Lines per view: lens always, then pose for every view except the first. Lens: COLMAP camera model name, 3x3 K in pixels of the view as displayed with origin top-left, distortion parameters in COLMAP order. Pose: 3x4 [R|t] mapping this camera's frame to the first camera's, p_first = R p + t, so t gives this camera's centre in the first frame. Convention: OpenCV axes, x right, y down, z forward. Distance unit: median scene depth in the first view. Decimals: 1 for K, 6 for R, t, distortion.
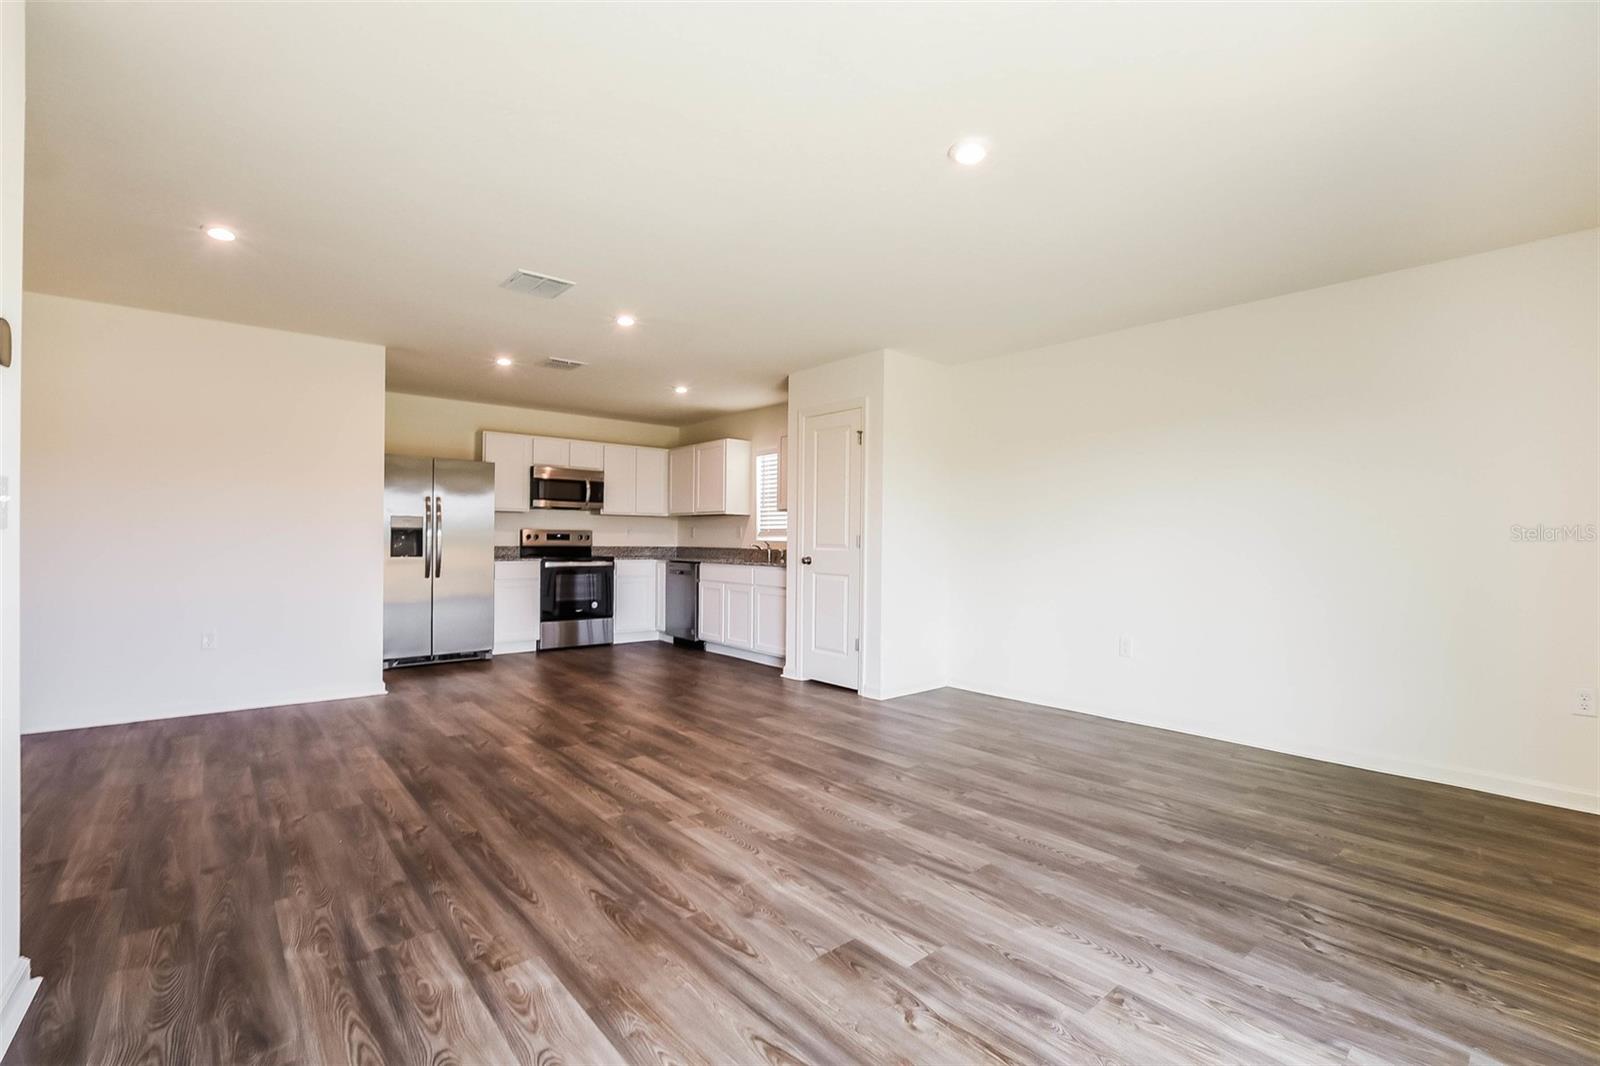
lens RADIAL K [[701.1, 0, 786.4], [0, 701.1, 546.5], [0, 0, 1]] dist [-0.014150, 0.000418]
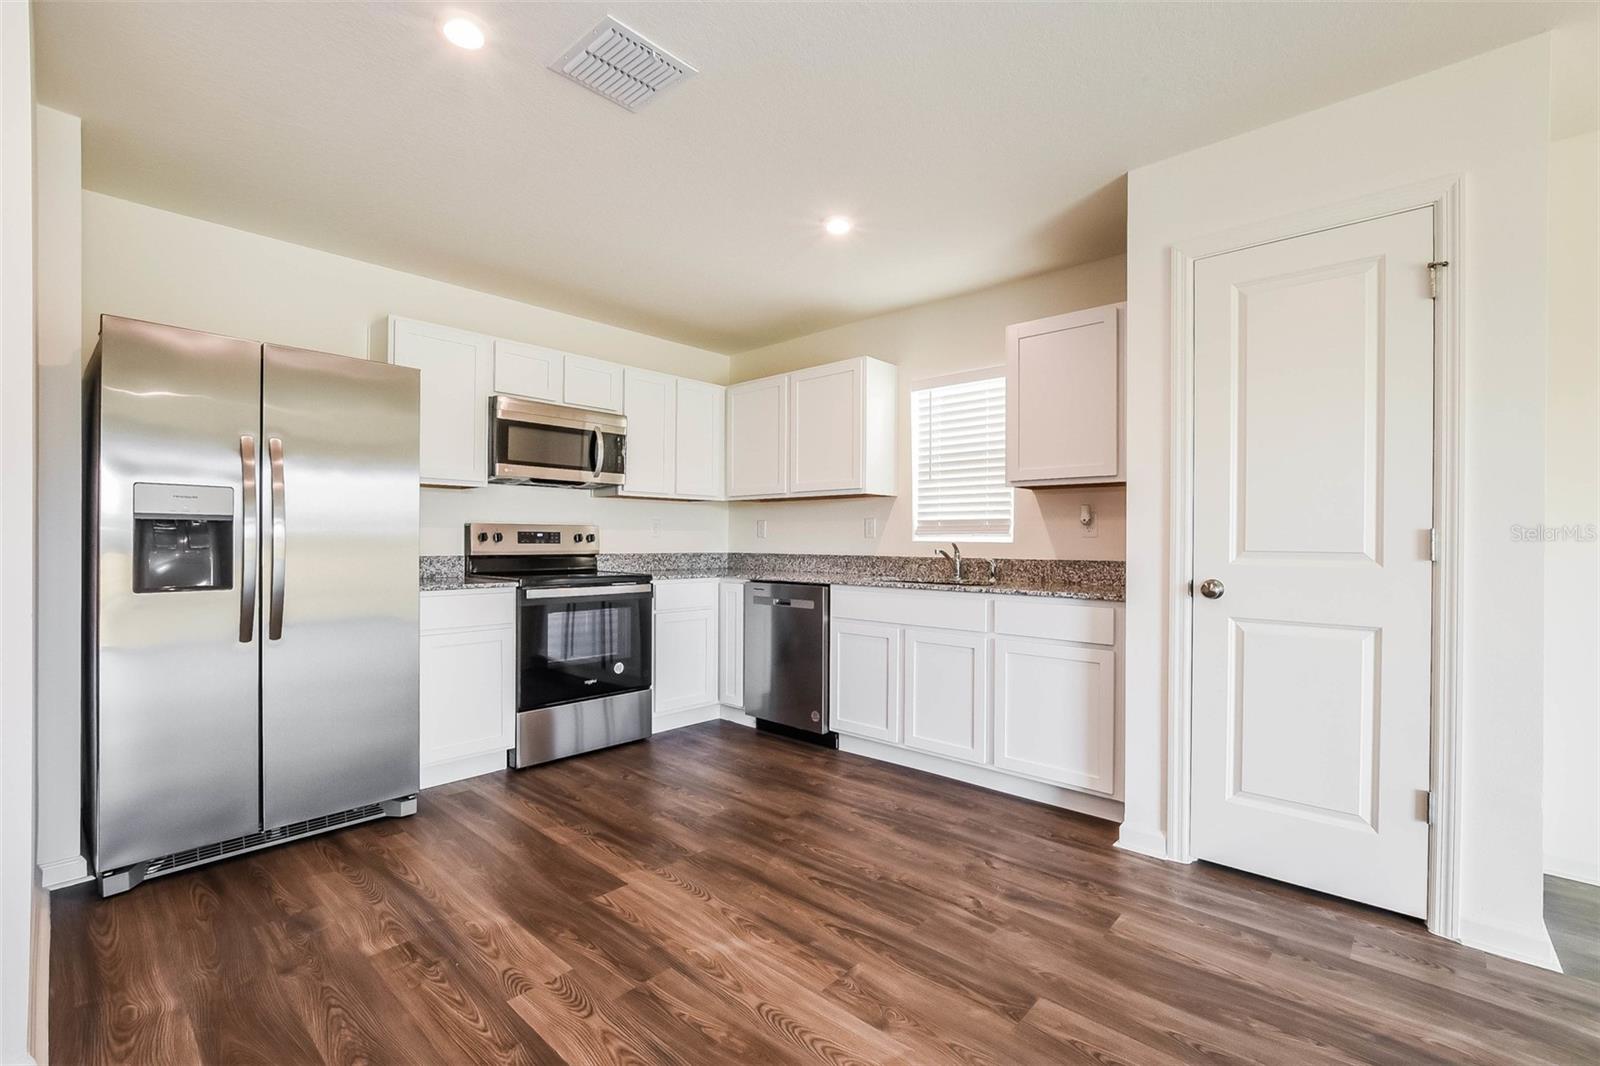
lens RADIAL K [[701.1, 0, 793.5], [0, 701.1, 534.9], [0, 0, 1]] dist [-0.014150, 0.000418]
pose [[0.990724, -0.004909, 0.135799, -0.255751], [0.007121, 0.999850, -0.015814, -0.007036], [-0.135701, 0.016635, 0.990610, 0.555932]]
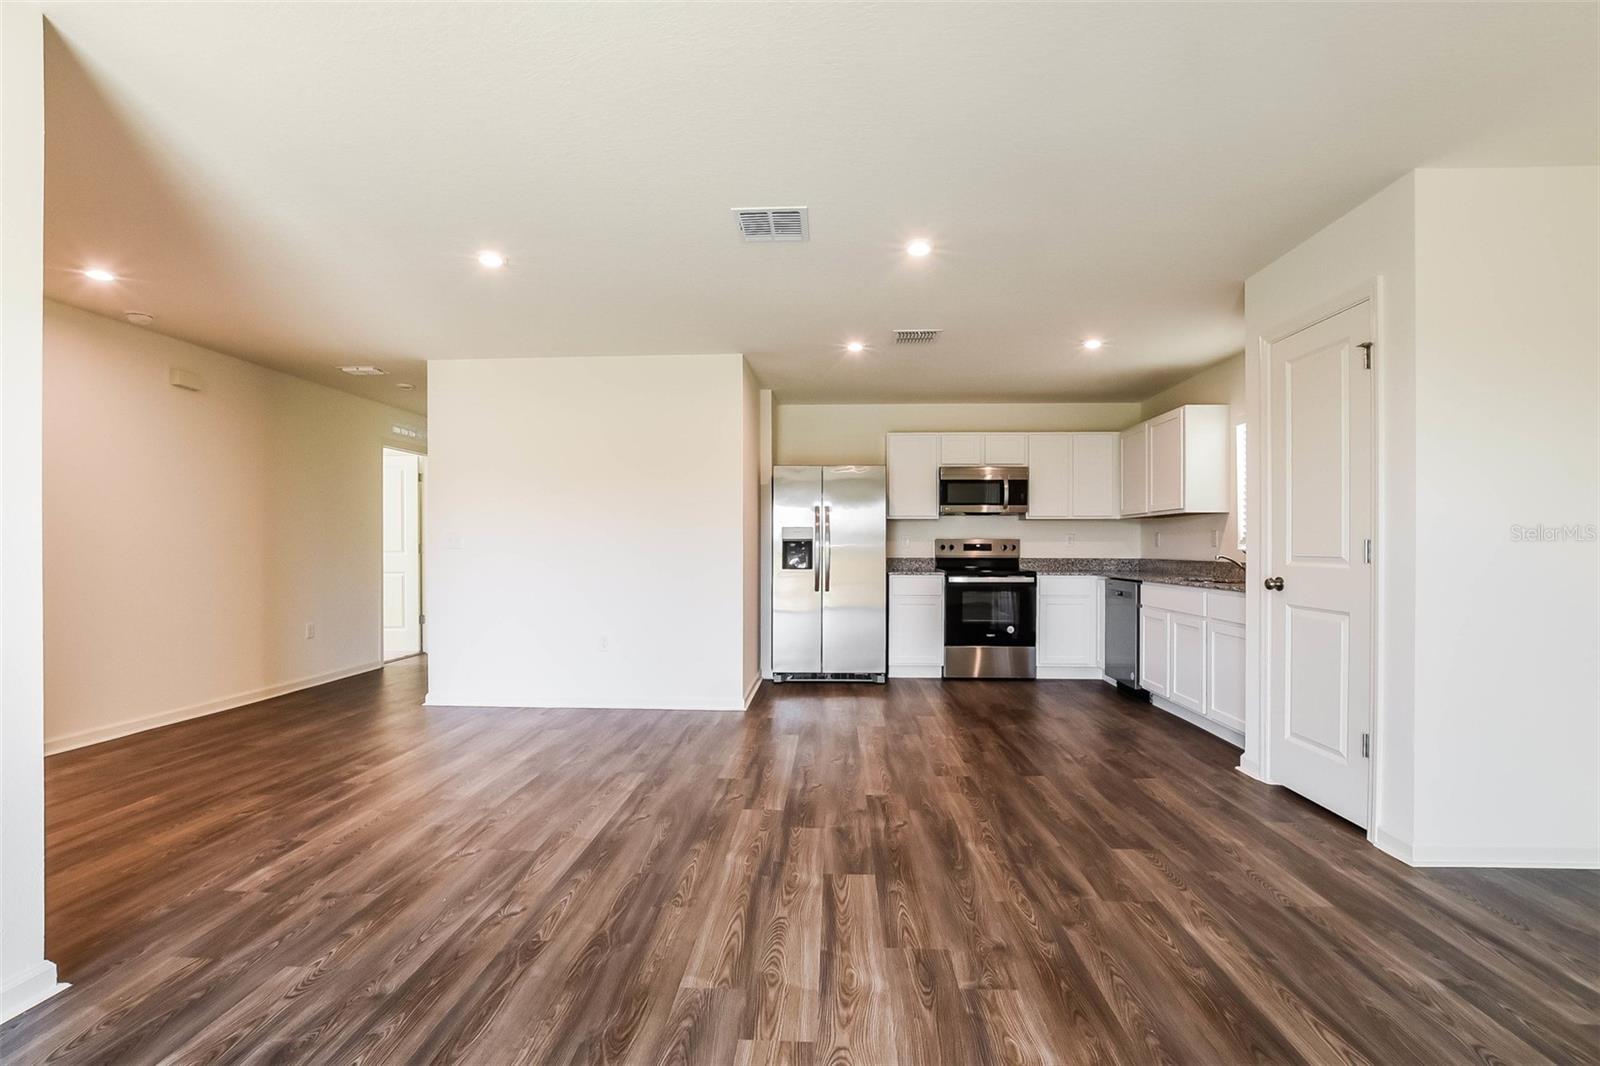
lens RADIAL K [[701.1, 0, 804.6], [0, 701.1, 544.6], [0, 0, 1]] dist [-0.014150, 0.000418]
pose [[0.742074, -0.011131, -0.670226, 0.116155], [-0.000877, 0.999845, -0.017575, -0.002063], [0.670318, 0.013630, 0.741949, 0.270437]]
